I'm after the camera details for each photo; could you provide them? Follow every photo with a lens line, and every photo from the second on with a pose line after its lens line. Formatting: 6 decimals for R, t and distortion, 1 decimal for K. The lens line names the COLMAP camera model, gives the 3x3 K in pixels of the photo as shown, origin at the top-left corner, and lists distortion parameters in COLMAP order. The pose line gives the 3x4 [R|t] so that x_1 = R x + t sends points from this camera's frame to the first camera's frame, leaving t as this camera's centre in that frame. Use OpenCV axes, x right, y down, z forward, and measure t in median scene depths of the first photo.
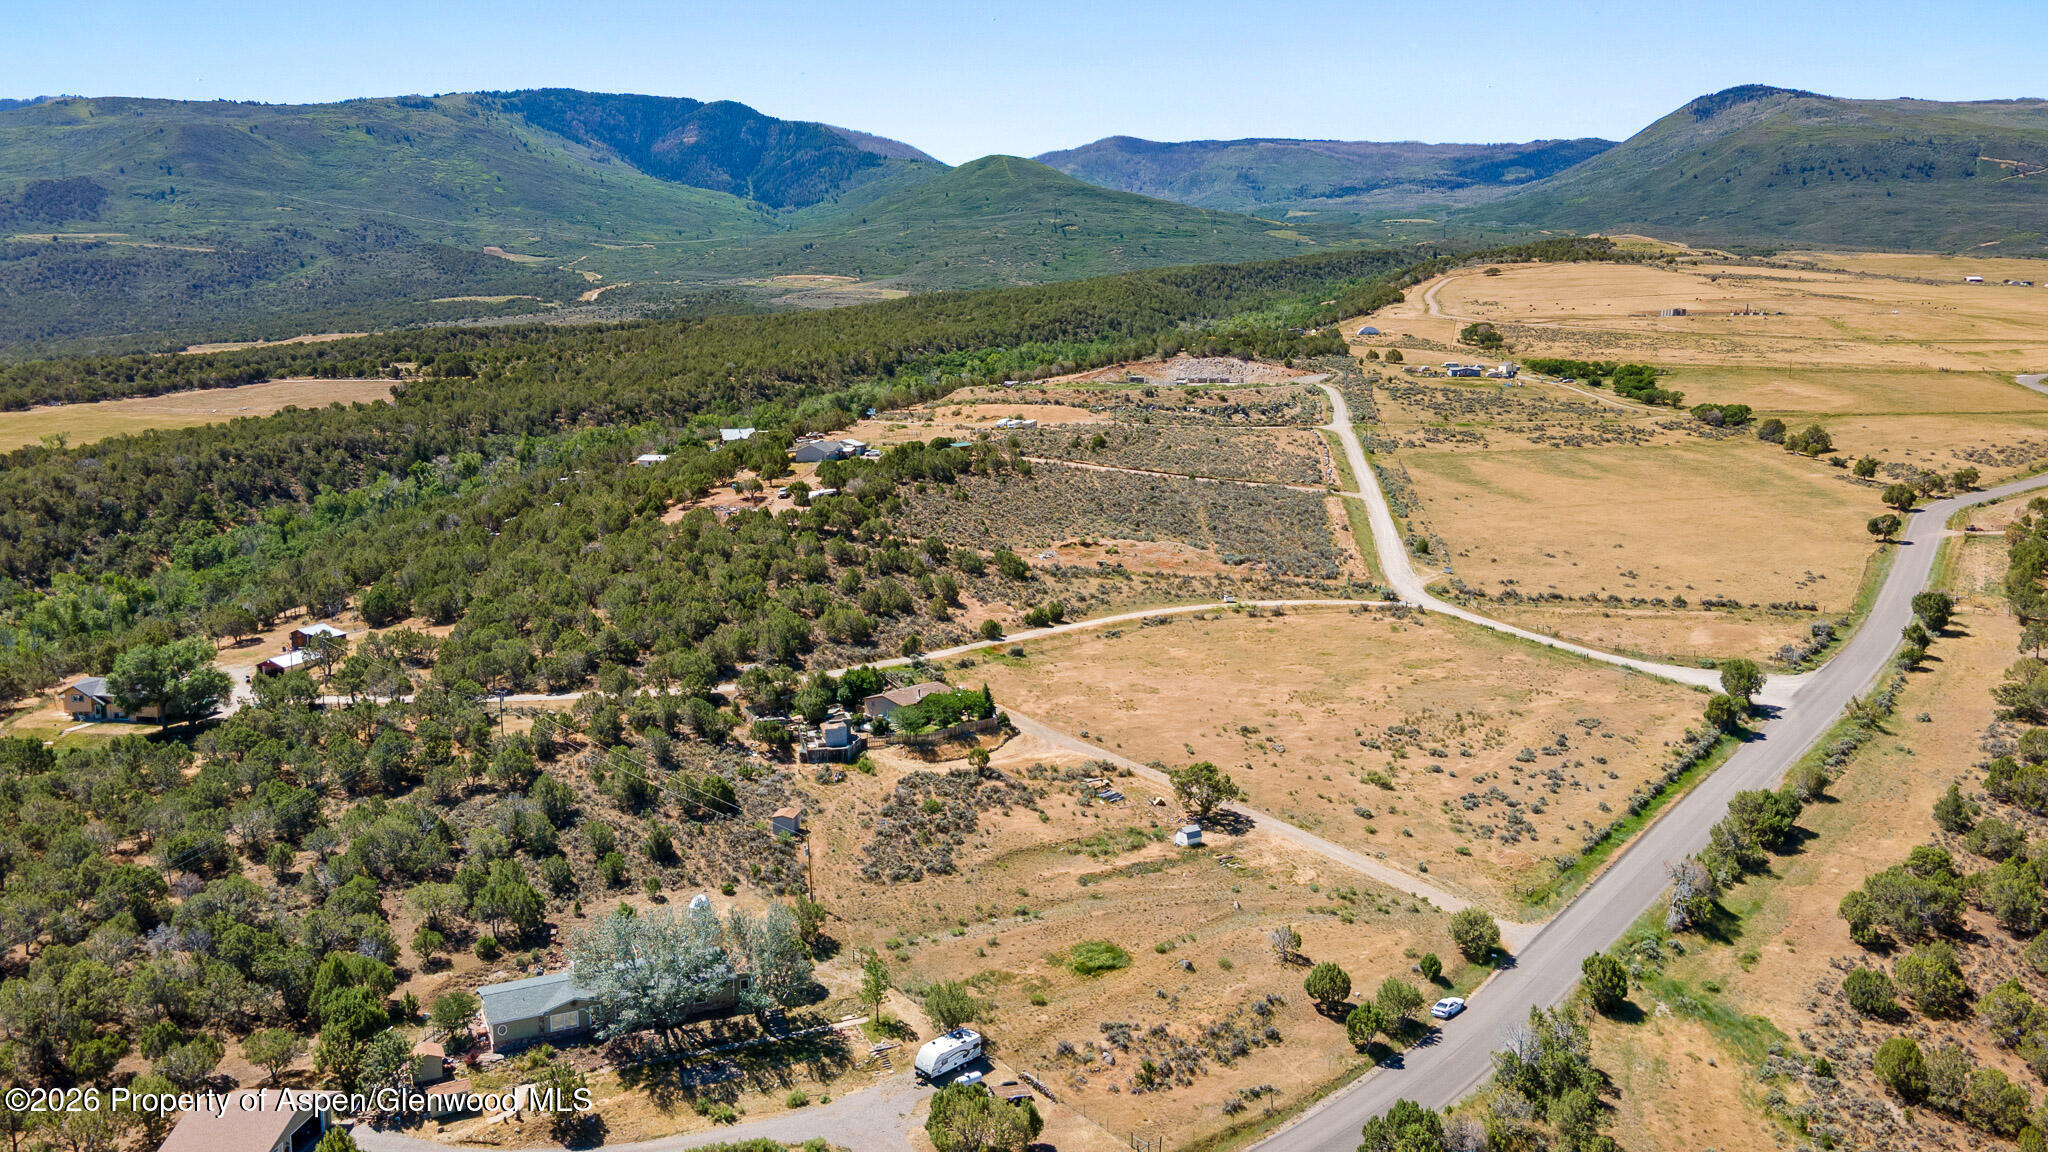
lens RADIAL K [[1488.5, 0, 1018.0], [0, 1488.5, 571.6], [0, 0, 1]] dist [0.040761, 0.010027]
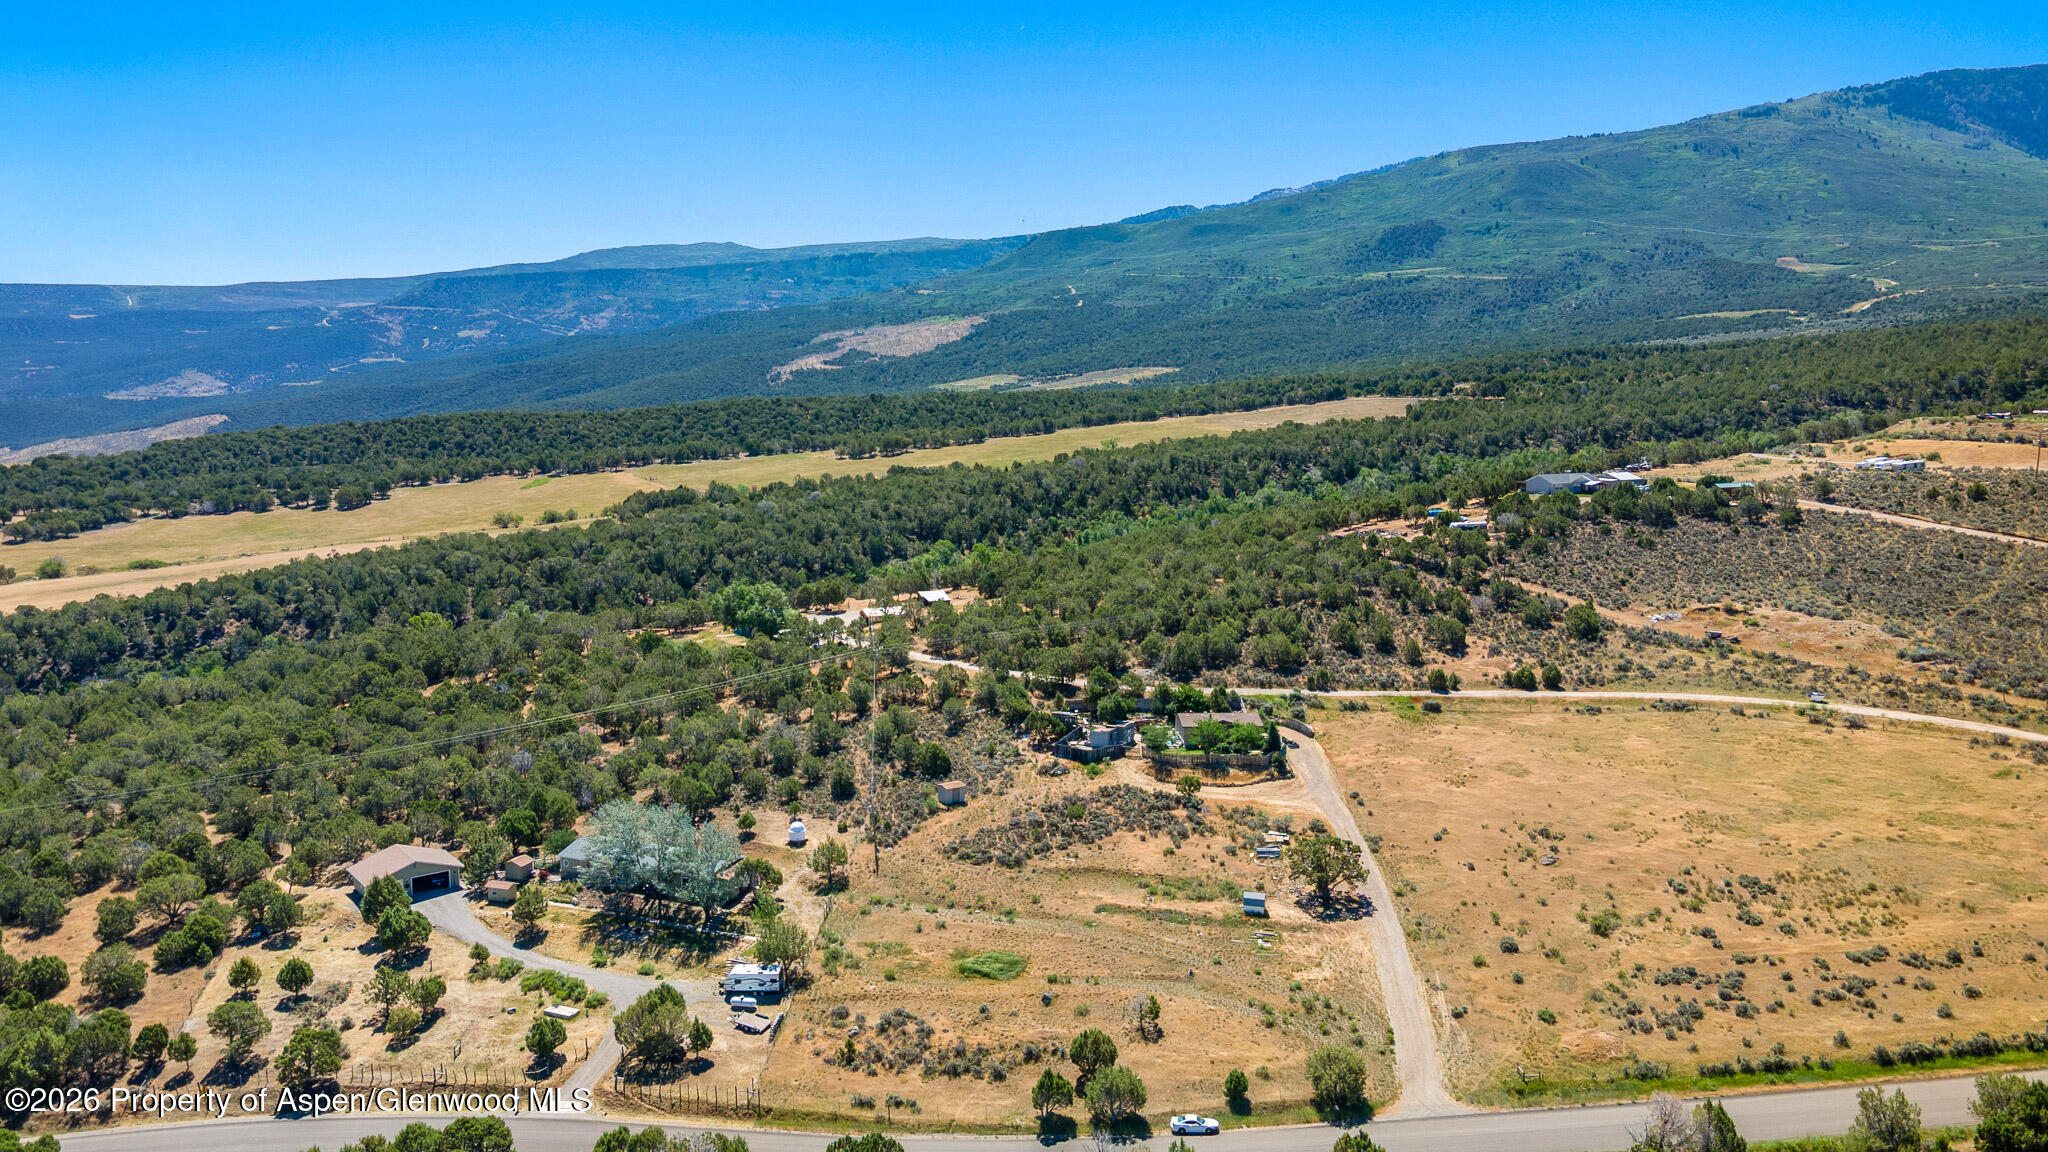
lens RADIAL K [[1488.5, 0, 1018.0], [0, 1488.5, 571.6], [0, 0, 1]] dist [0.040761, 0.010027]
pose [[0.668803, 0.102759, -0.736304, 0.425734], [-0.110550, 0.993137, 0.038188, -0.030550], [0.735175, 0.055858, 0.675572, 0.152633]]
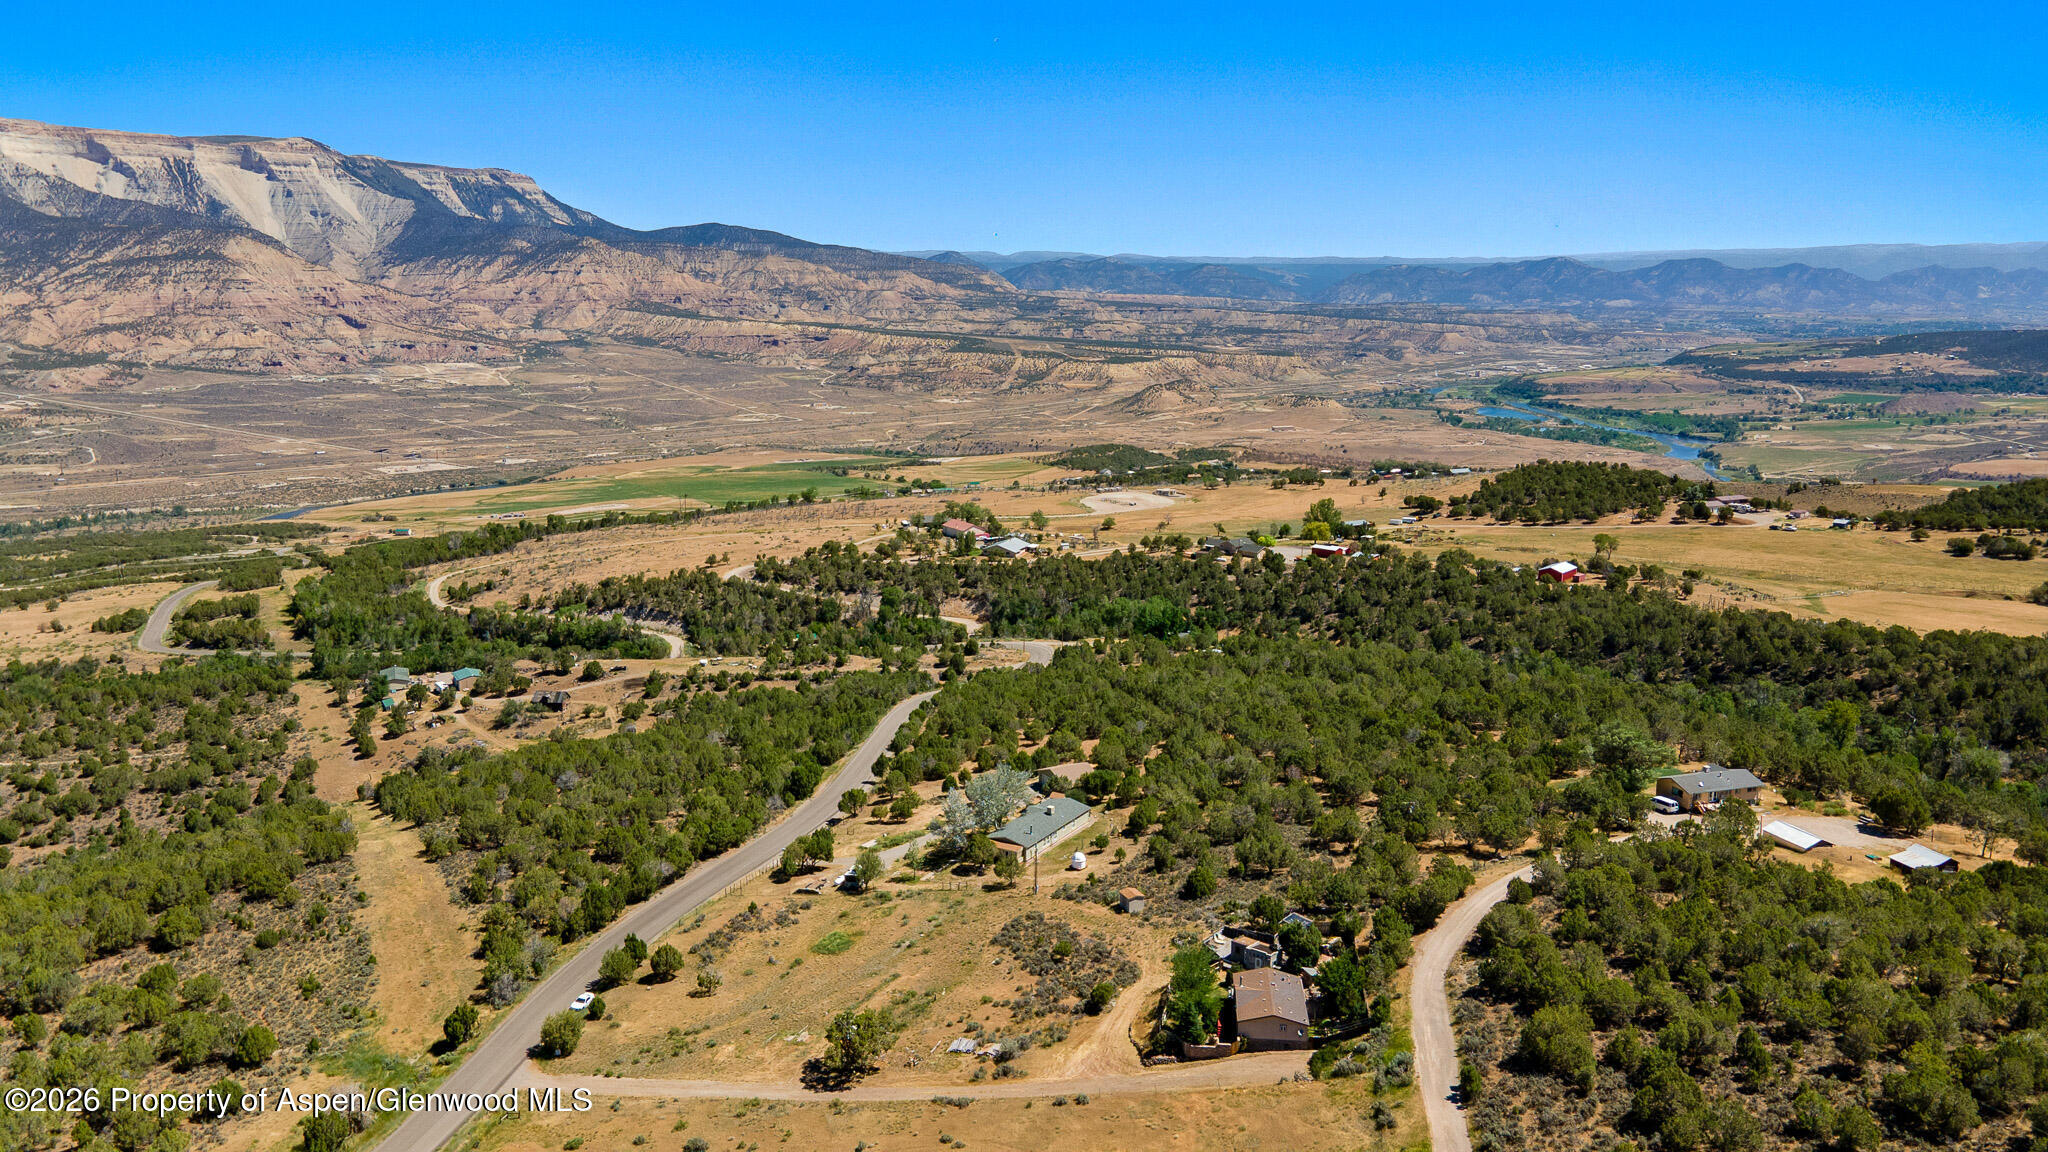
lens RADIAL K [[1488.5, 0, 1018.0], [0, 1488.5, 571.6], [0, 0, 1]] dist [0.040761, 0.010027]
pose [[-0.838286, 0.095279, -0.536842, 0.326718], [-0.086116, 0.949117, 0.302920, -0.265169], [0.538388, 0.300164, -0.787426, 1.095881]]
